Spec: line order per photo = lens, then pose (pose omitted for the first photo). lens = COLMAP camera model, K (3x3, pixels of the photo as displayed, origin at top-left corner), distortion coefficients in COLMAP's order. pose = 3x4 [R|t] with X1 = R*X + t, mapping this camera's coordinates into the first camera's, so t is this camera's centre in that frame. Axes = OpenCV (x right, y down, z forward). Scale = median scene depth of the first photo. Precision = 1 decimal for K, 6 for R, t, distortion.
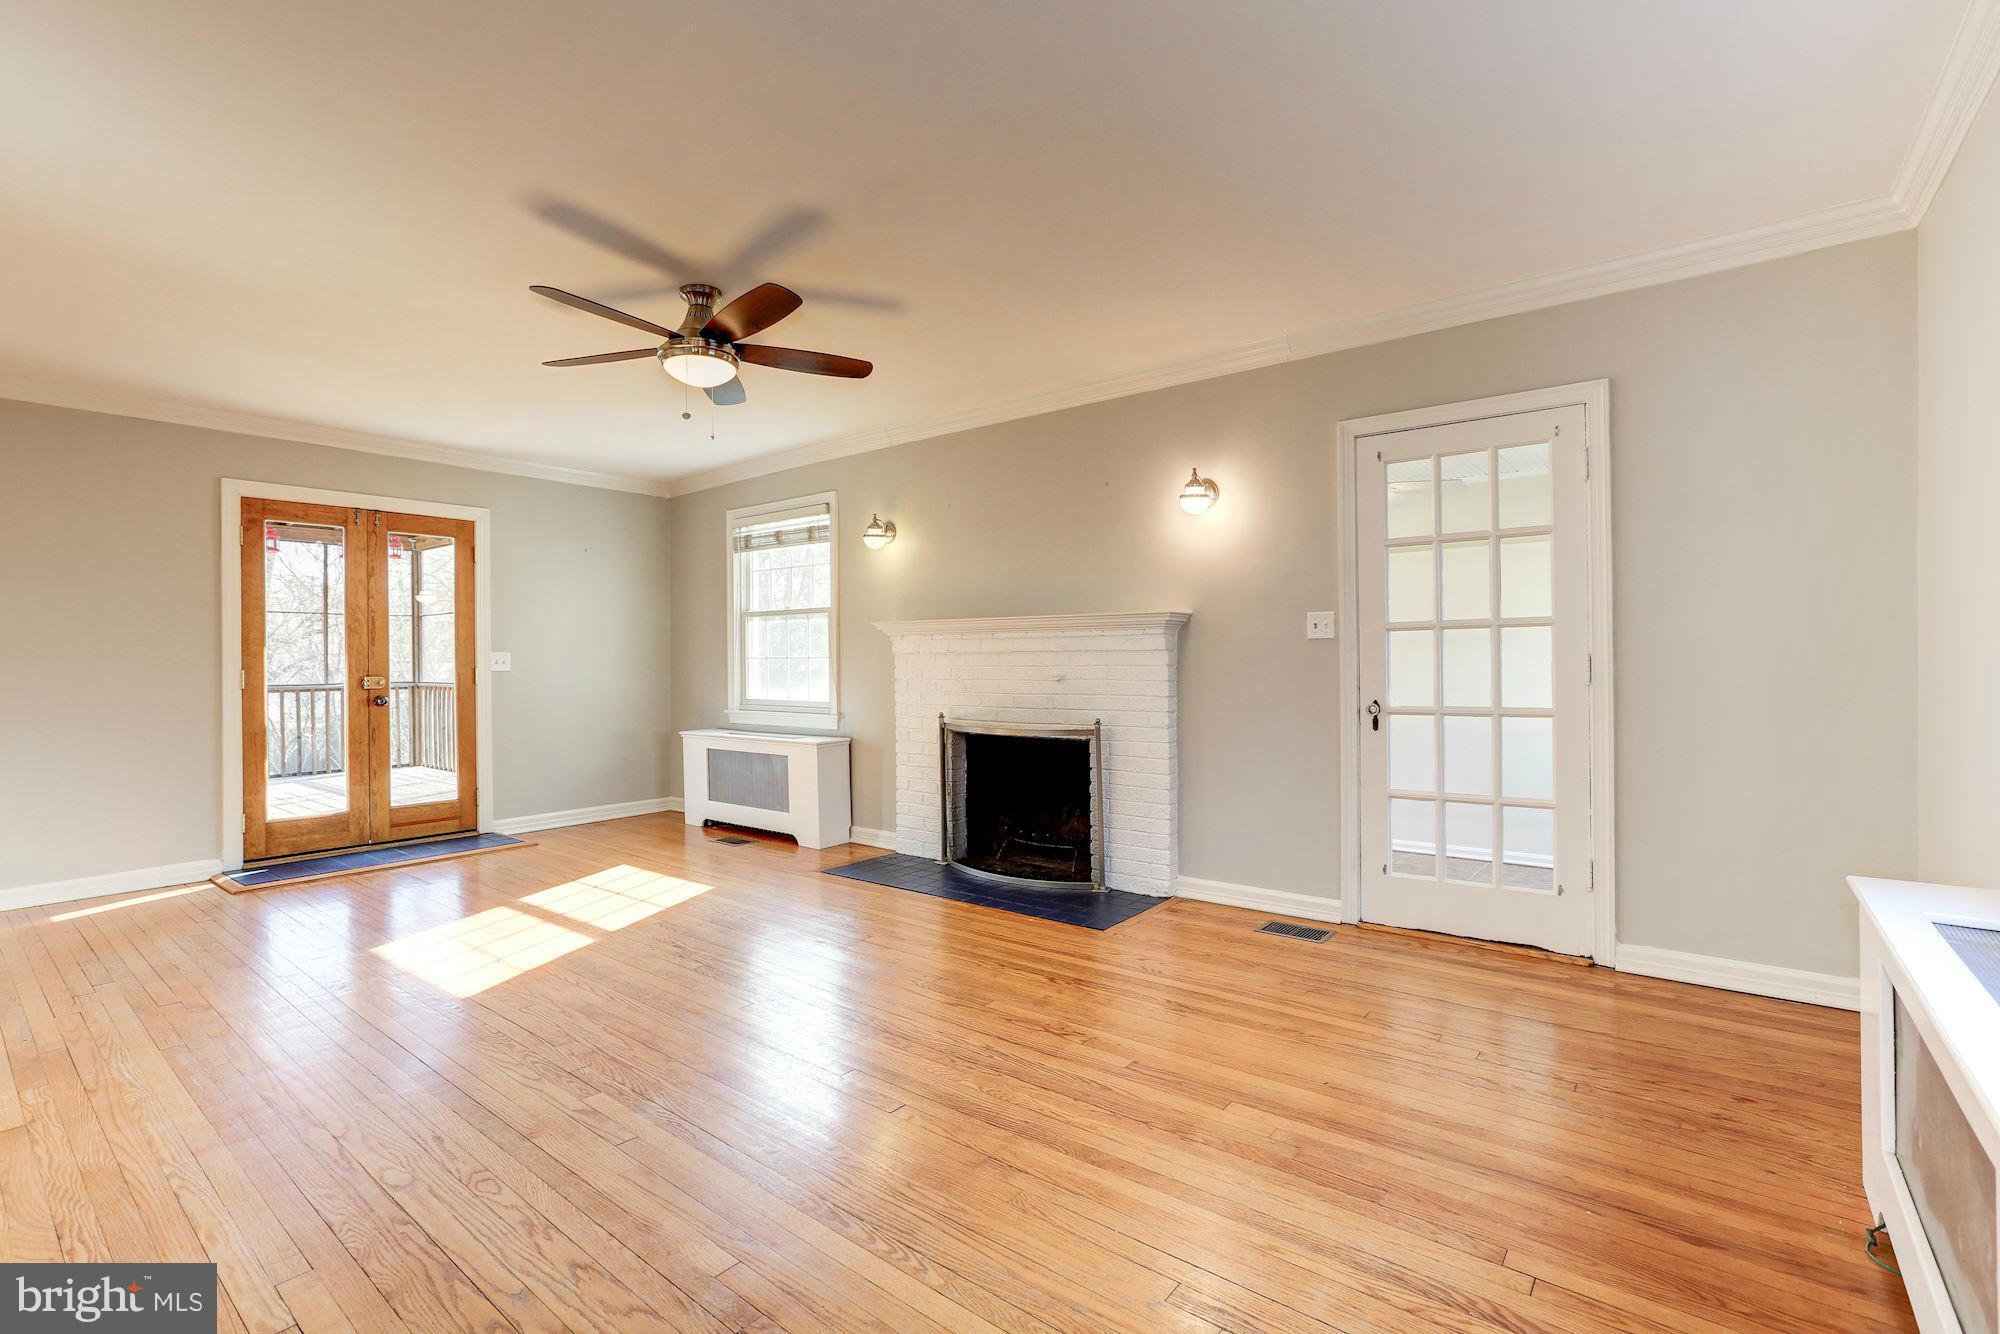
lens RADIAL K [[917.2, 0, 1000.0], [0, 917.2, 667.0], [0, 0, 1]] dist [-0.020187, 0.016397]
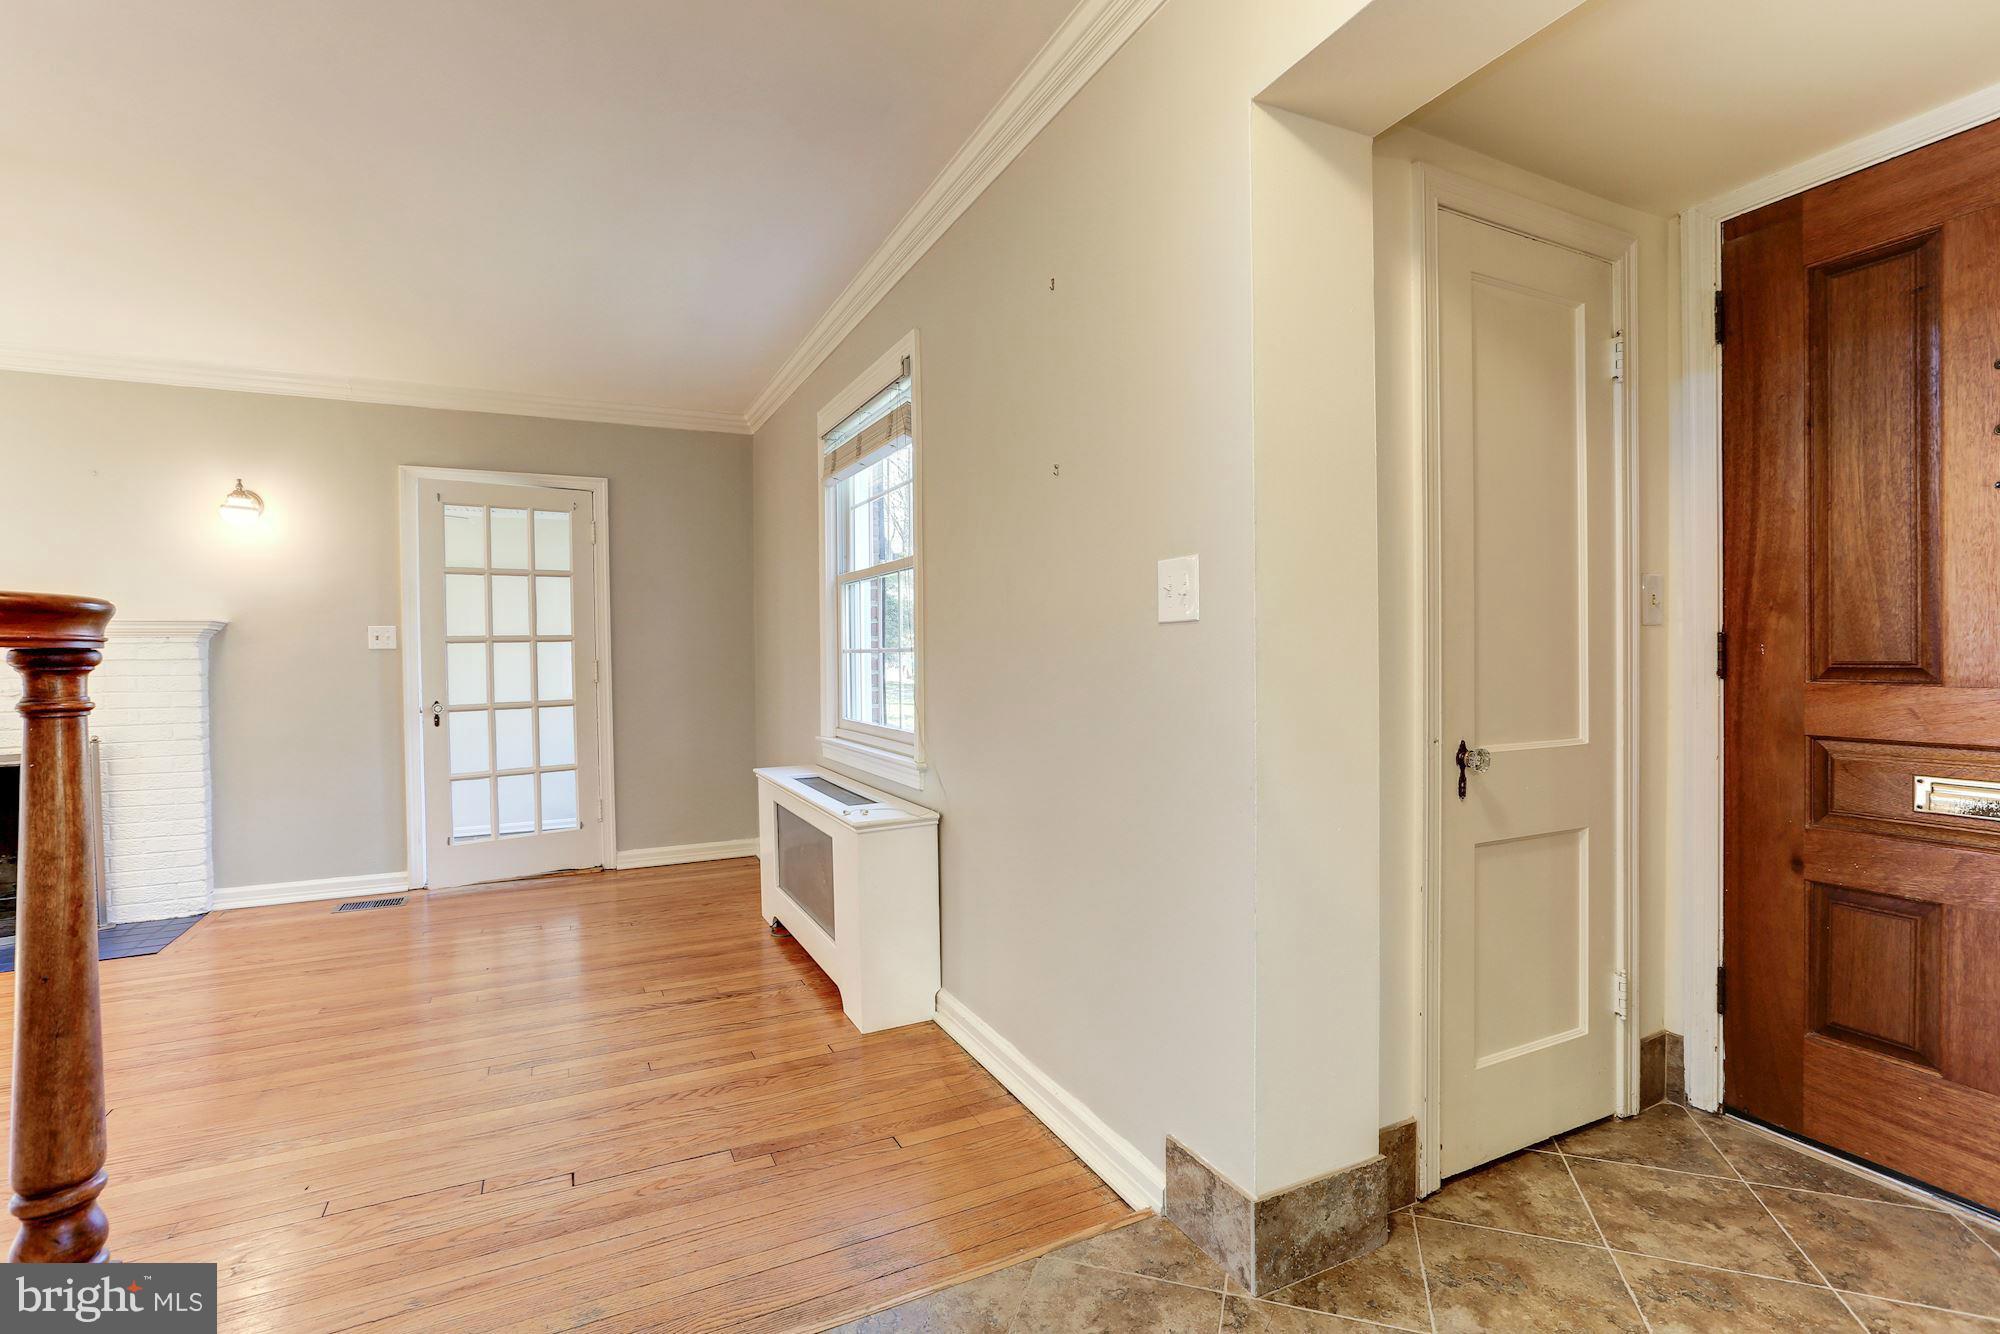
lens RADIAL K [[896.5, 0, 1000.0], [0, 896.5, 667.0], [0, 0, 1]] dist [0.000378, 0.000241]
pose [[0.433520, -0.010771, 0.901080, -0.353256], [0.016964, 0.999849, 0.003790, 0.001020], [-0.900984, 0.013642, 0.433637, -0.204137]]
